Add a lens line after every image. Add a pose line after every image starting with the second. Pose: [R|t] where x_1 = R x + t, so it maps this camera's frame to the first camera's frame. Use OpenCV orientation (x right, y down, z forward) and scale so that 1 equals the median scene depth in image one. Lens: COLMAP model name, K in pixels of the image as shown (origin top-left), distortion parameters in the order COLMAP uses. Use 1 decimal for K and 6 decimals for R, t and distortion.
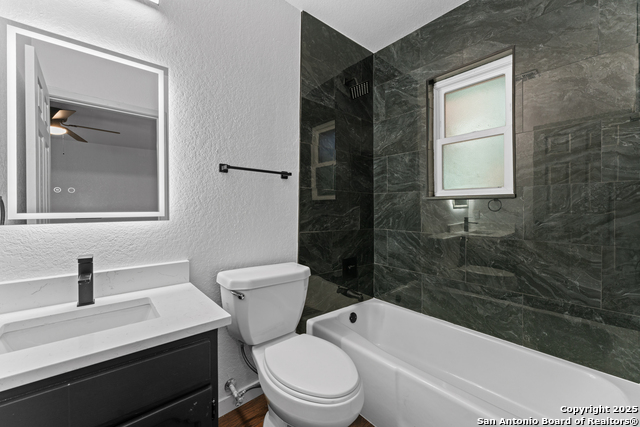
lens RADIAL K [[257.7, 0, 318.4], [0, 257.7, 212.8], [0, 0, 1]] dist [-0.003090, 0.000265]
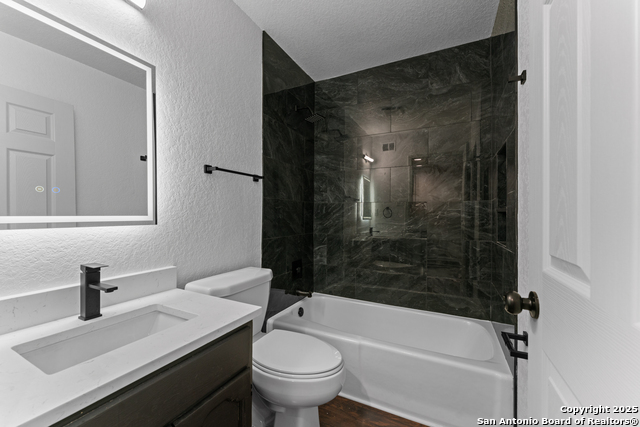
lens RADIAL K [[257.7, 0, 316.2], [0, 257.7, 216.3], [0, 0, 1]] dist [-0.003090, 0.000265]
pose [[0.926275, 0.011726, 0.376666, -0.227418], [-0.007882, 0.999900, -0.011745, 0.001827], [-0.376766, 0.007911, 0.926275, -0.064601]]
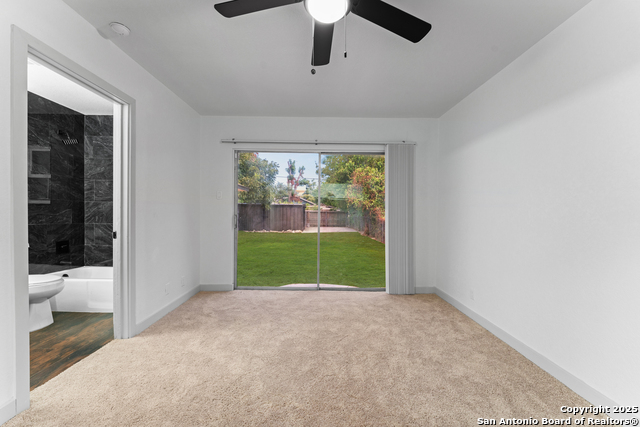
lens RADIAL K [[257.7, 0, 321.5], [0, 257.7, 215.3], [0, 0, 1]] dist [-0.003090, 0.000265]
pose [[0.646649, 0.002671, 0.762783, -0.058161], [-0.001915, 0.999996, -0.001879, 0.014126], [-0.762785, -0.000246, 0.646652, -1.298575]]
